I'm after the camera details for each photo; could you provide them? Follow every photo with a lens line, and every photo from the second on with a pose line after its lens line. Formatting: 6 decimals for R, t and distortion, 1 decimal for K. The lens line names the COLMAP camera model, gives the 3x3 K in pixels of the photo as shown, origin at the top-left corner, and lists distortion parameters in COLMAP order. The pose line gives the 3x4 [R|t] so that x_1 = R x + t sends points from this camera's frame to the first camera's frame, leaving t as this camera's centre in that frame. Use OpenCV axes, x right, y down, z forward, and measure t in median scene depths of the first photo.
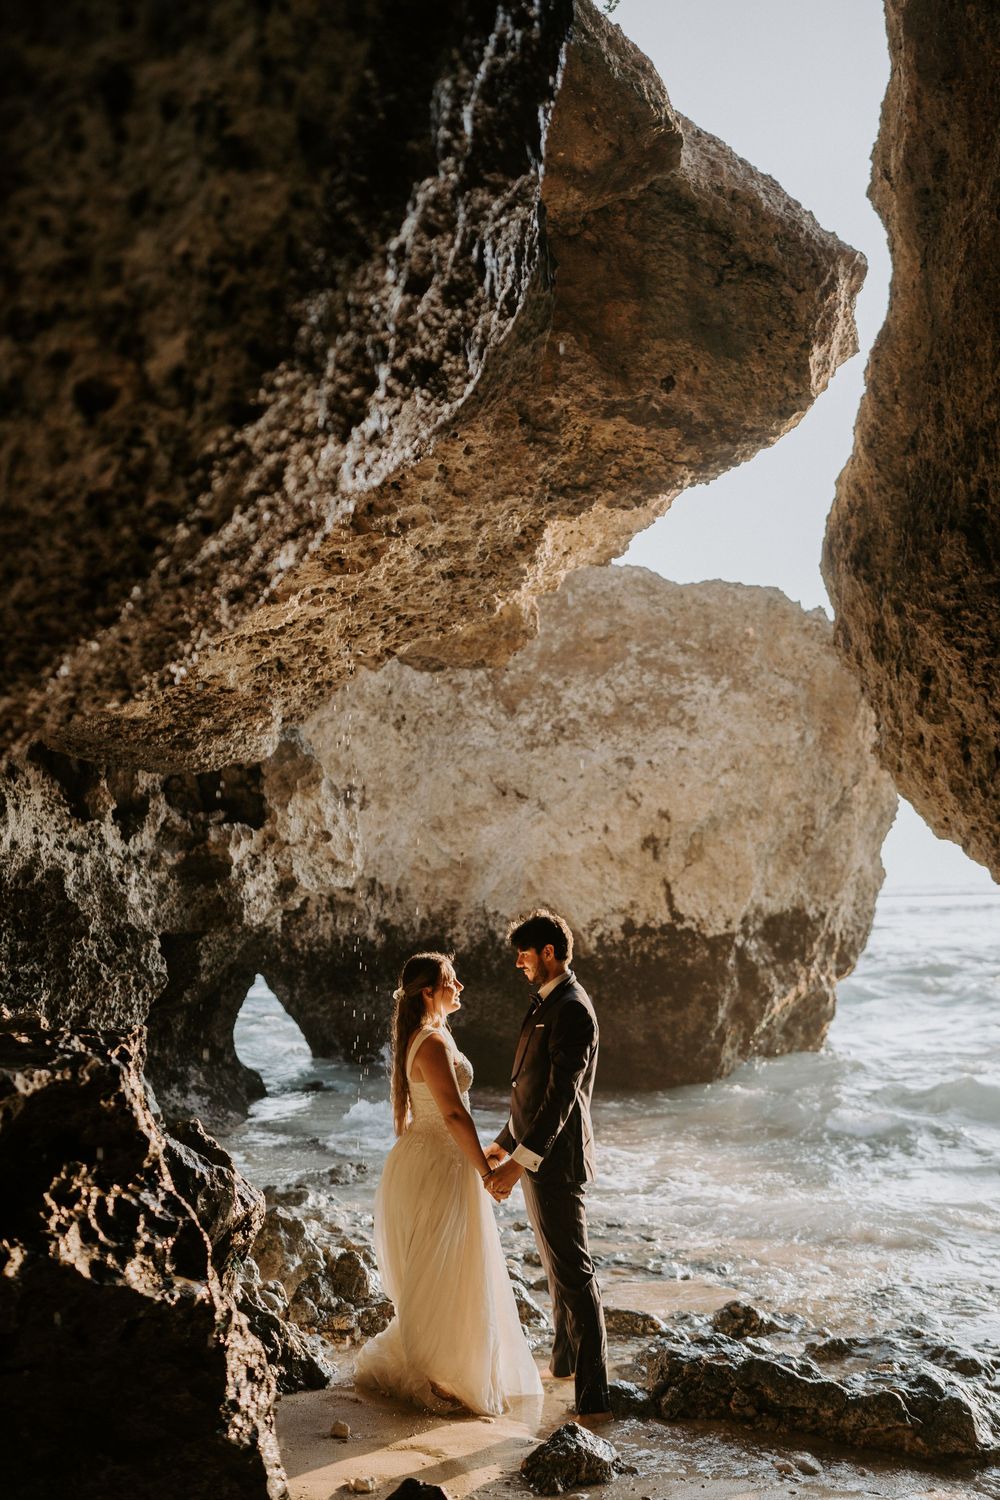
lens RADIAL K [[1431.8, 0, 500.0], [0, 1431.8, 750.0], [0, 0, 1]] dist [-0.046904, 0.154778]
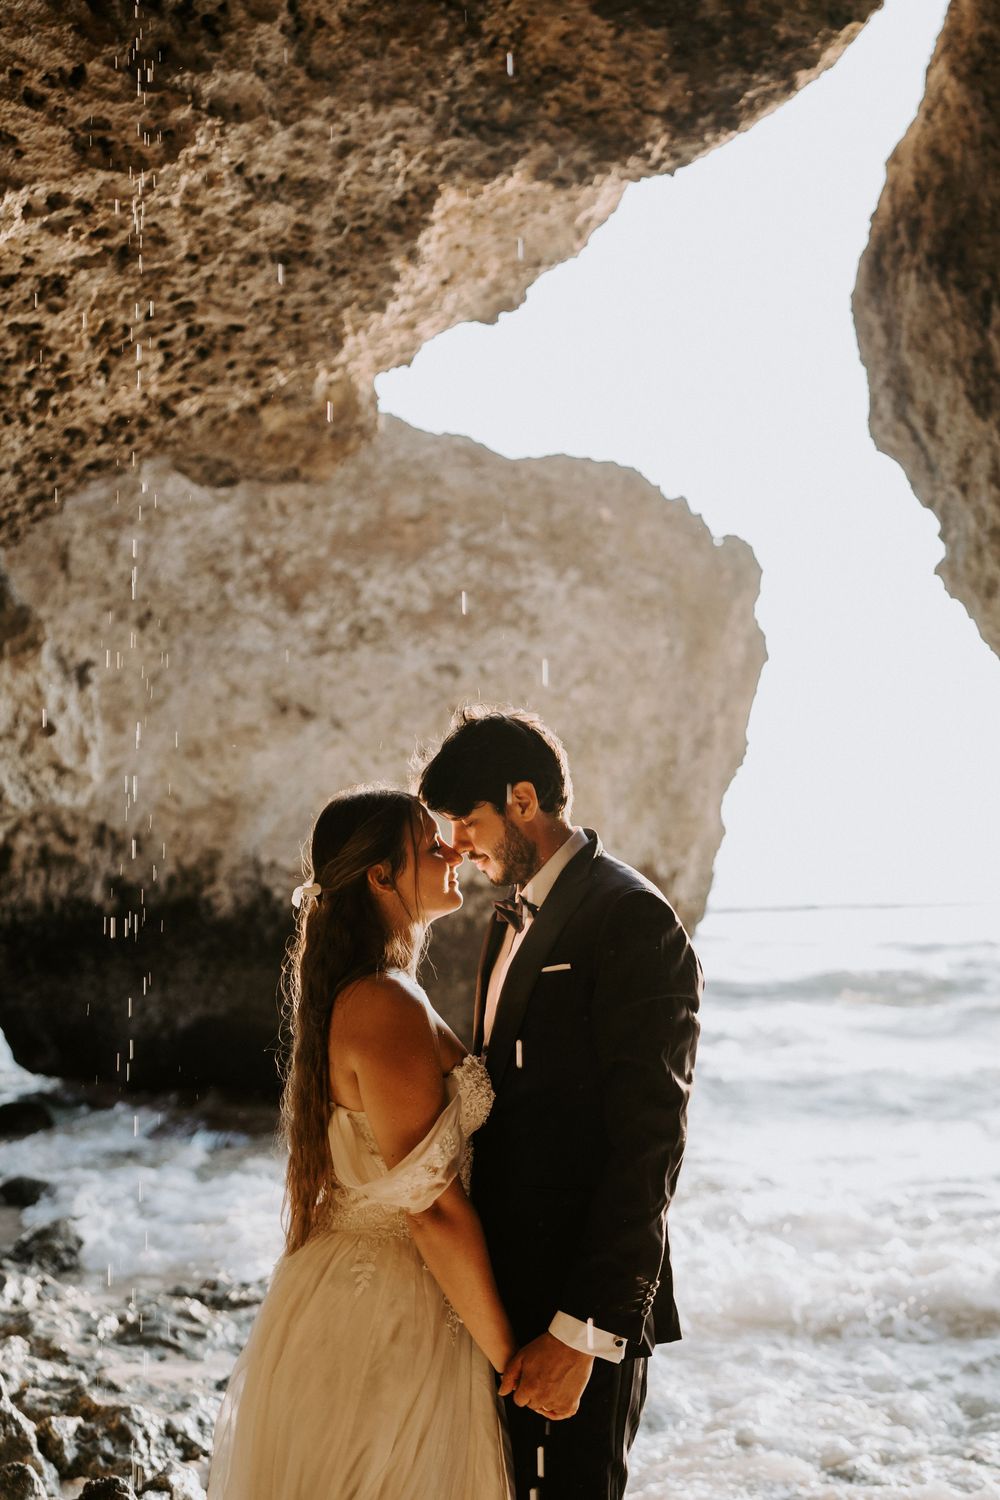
lens RADIAL K [[1431.8, 0, 500.0], [0, 1431.8, 750.0], [0, 0, 1]] dist [-0.046904, 0.154778]
pose [[0.980126, 0.026465, 0.196601, -0.052545], [-0.026584, 0.999645, -0.002034, 0.077802], [-0.196585, -0.003232, 0.980482, 0.352195]]
